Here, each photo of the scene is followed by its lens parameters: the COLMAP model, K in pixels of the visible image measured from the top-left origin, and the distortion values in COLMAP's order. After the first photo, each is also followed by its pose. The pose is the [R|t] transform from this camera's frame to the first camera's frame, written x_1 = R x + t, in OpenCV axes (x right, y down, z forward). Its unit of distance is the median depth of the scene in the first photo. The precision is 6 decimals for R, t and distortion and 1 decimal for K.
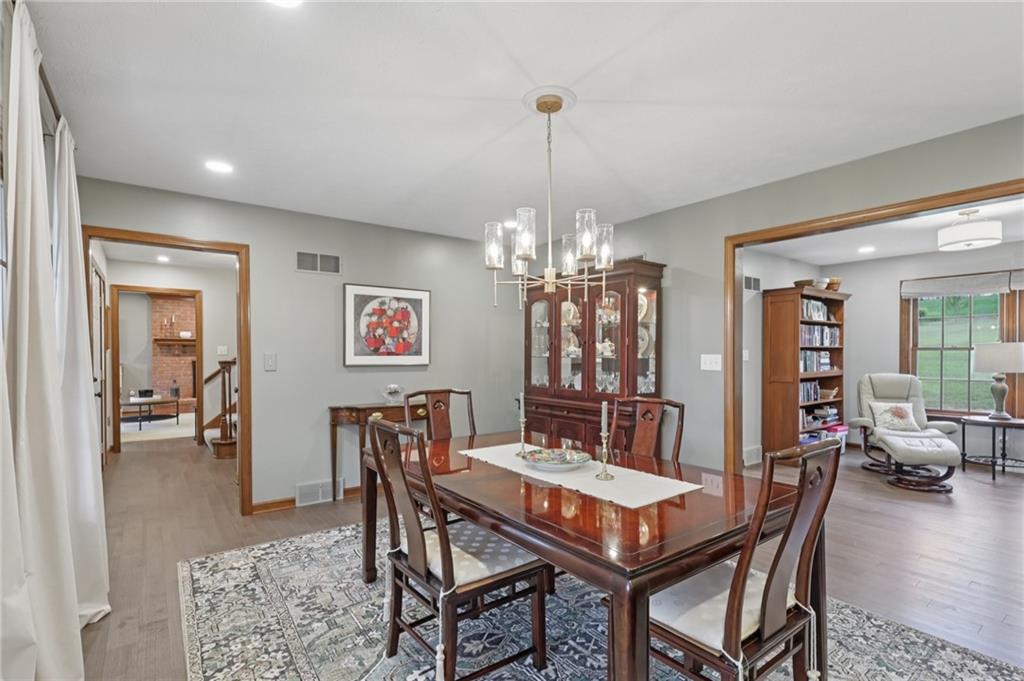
lens RADIAL K [[483.1, 0, 513.7], [0, 483.1, 342.2], [0, 0, 1]] dist [-0.000117, 0.000177]
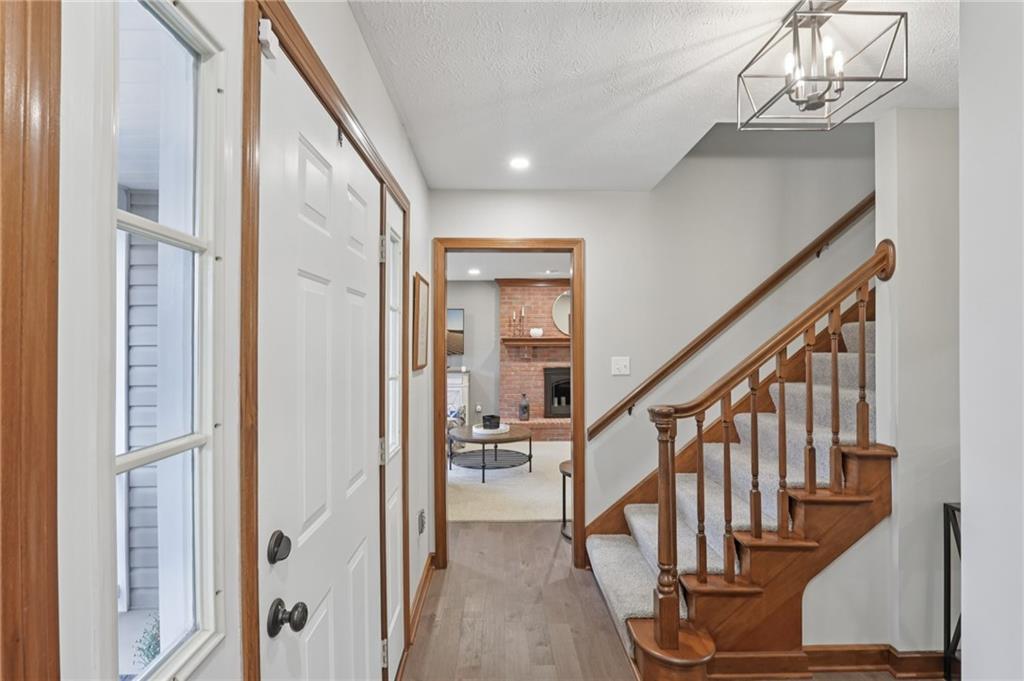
lens RADIAL K [[483.1, 0, 513.7], [0, 483.1, 342.2], [0, 0, 1]] dist [-0.000117, 0.000177]
pose [[0.816028, 0.010735, -0.577912, -0.292789], [-0.009384, 0.999942, 0.005324, -0.004927], [0.577936, 0.001079, 0.816082, 0.393793]]
